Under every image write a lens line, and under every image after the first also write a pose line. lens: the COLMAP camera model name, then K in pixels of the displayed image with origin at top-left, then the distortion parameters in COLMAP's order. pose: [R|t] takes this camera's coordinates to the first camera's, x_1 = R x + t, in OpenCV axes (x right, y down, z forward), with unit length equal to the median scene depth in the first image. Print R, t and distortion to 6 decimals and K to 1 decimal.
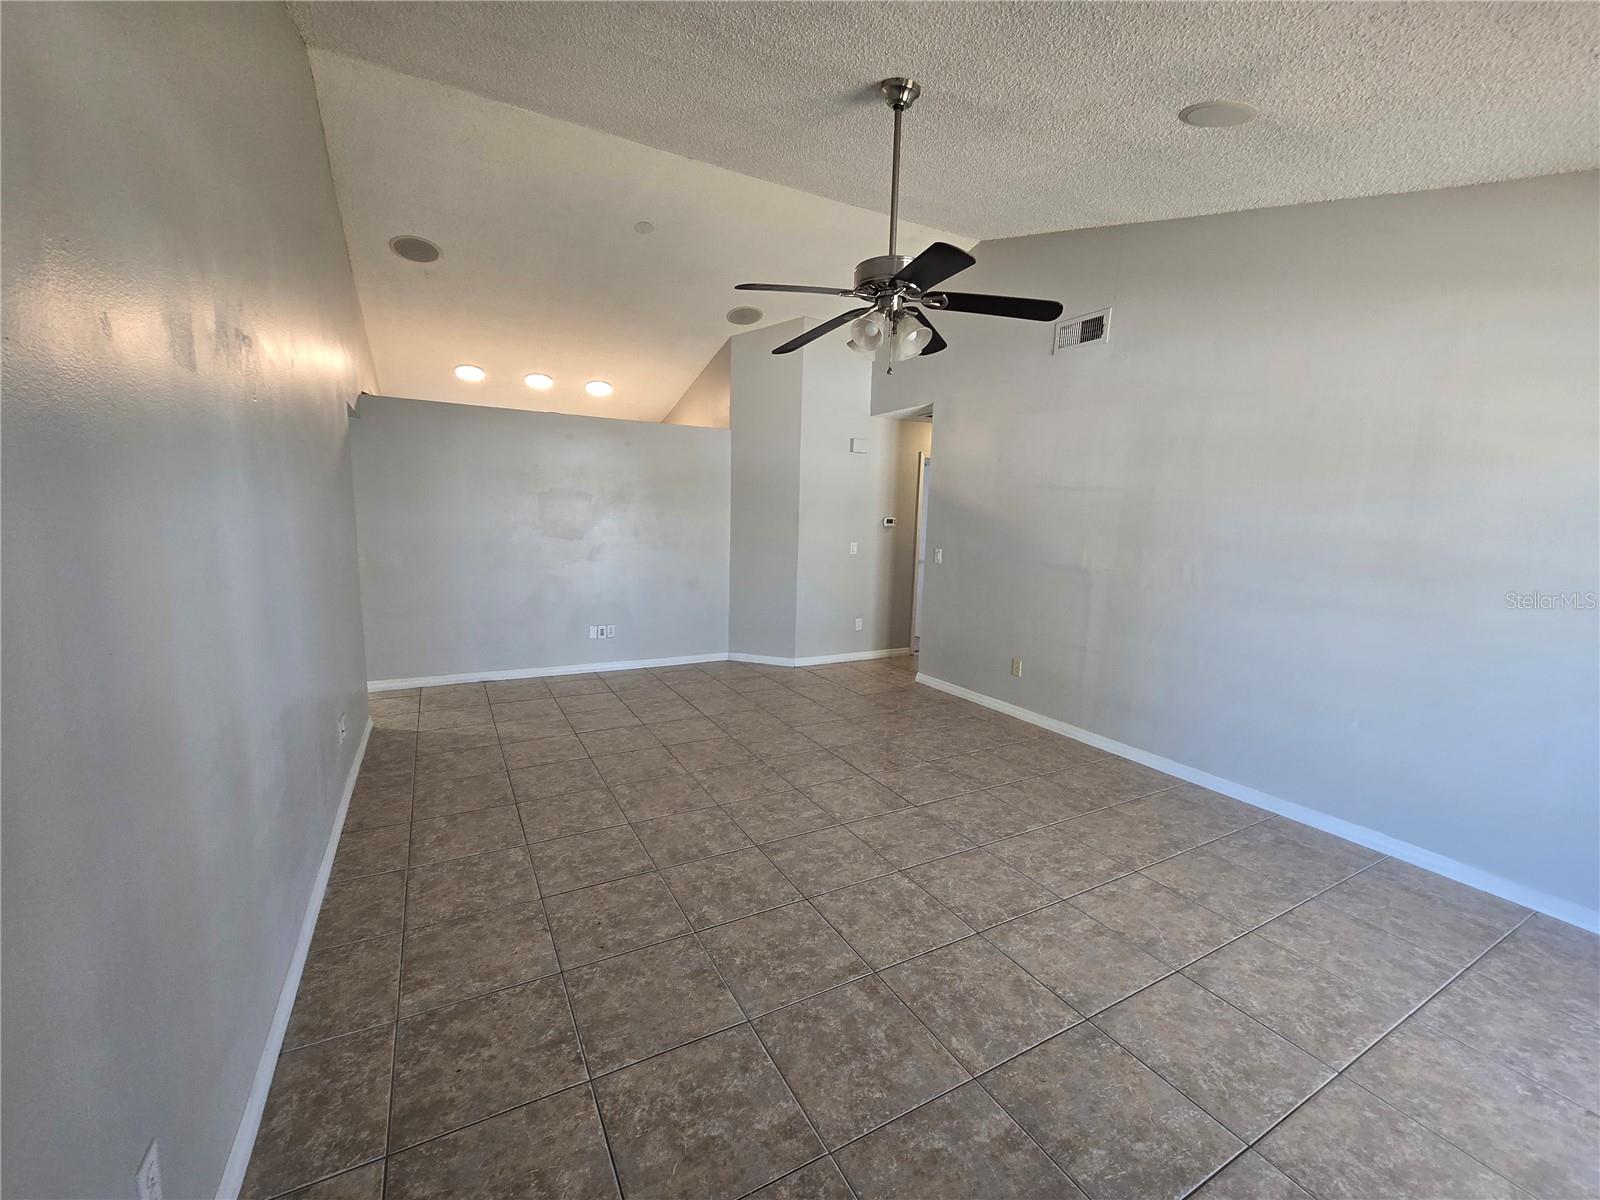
lens RADIAL K [[652.1, 0, 798.7], [0, 652.1, 596.0], [0, 0, 1]] dist [-0.006214, 0.000911]
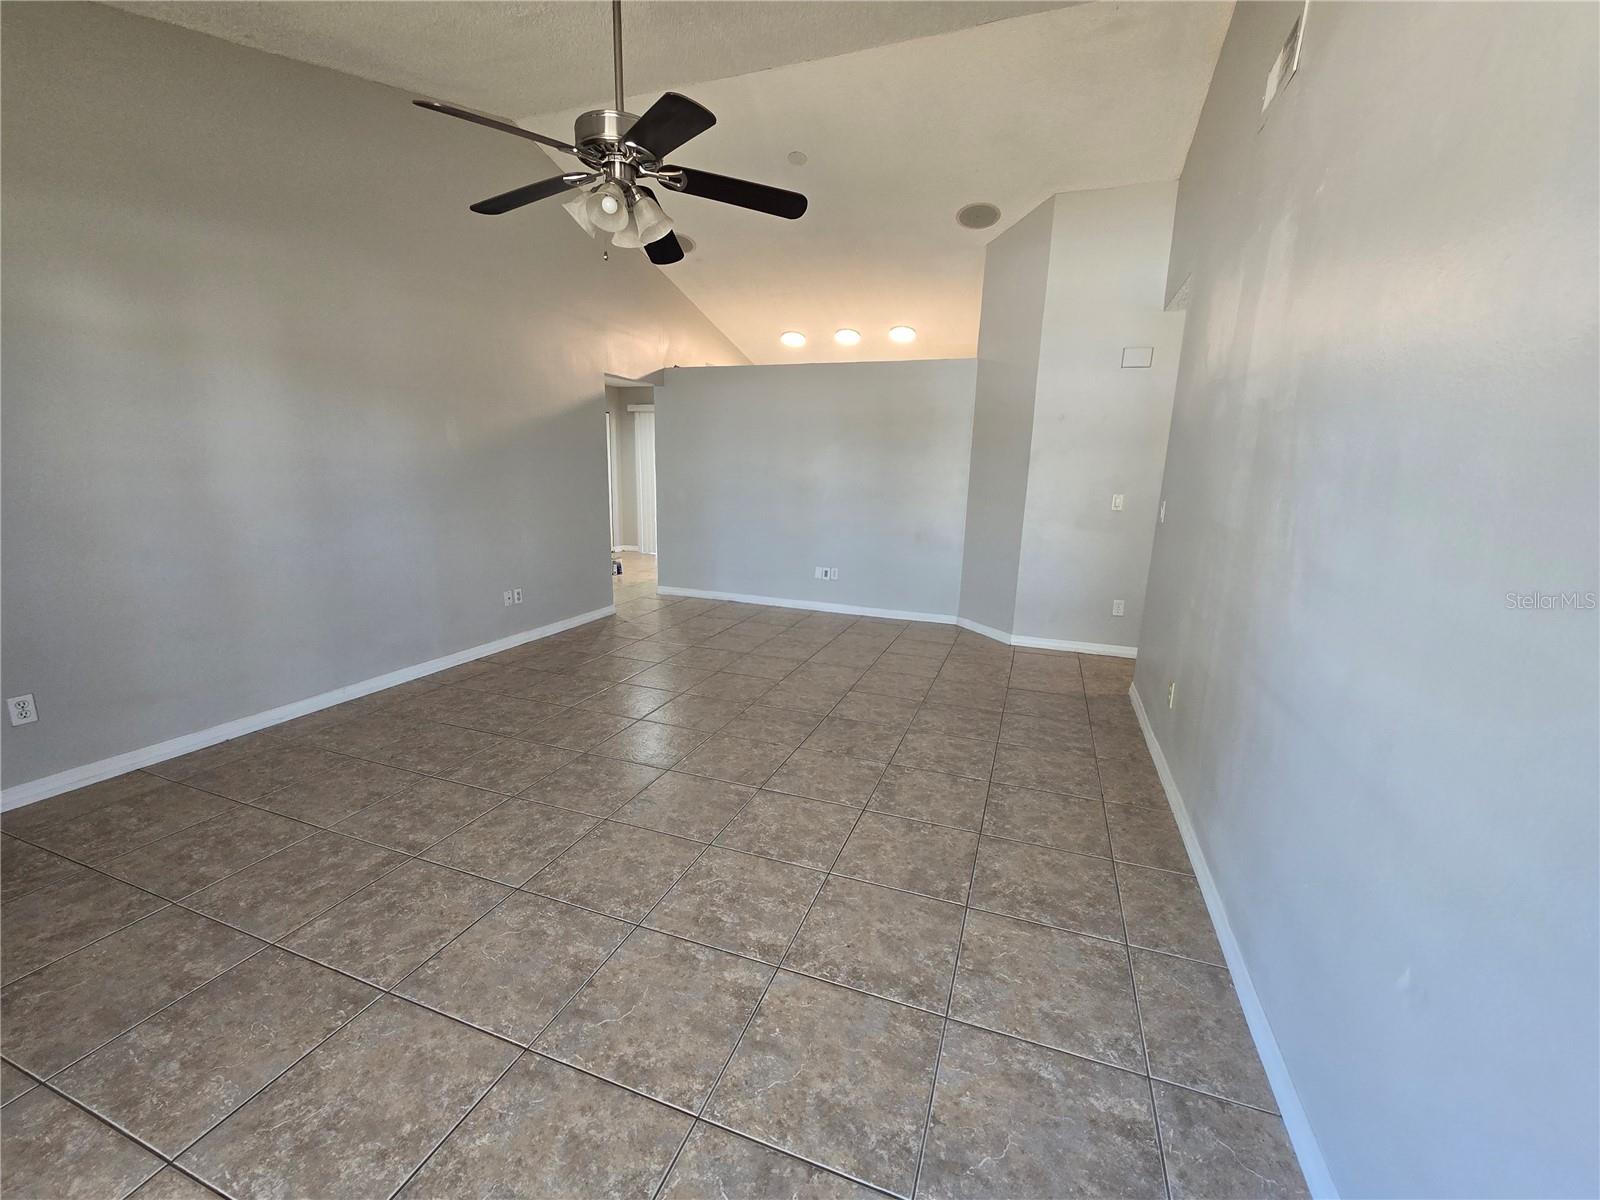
lens RADIAL K [[652.1, 0, 803.8], [0, 652.1, 604.9], [0, 0, 1]] dist [-0.006214, 0.000911]
pose [[0.654084, 0.145570, -0.742283, 0.858970], [-0.102026, 0.989318, 0.104114, -0.000395], [0.749510, 0.007633, 0.661949, 0.528636]]
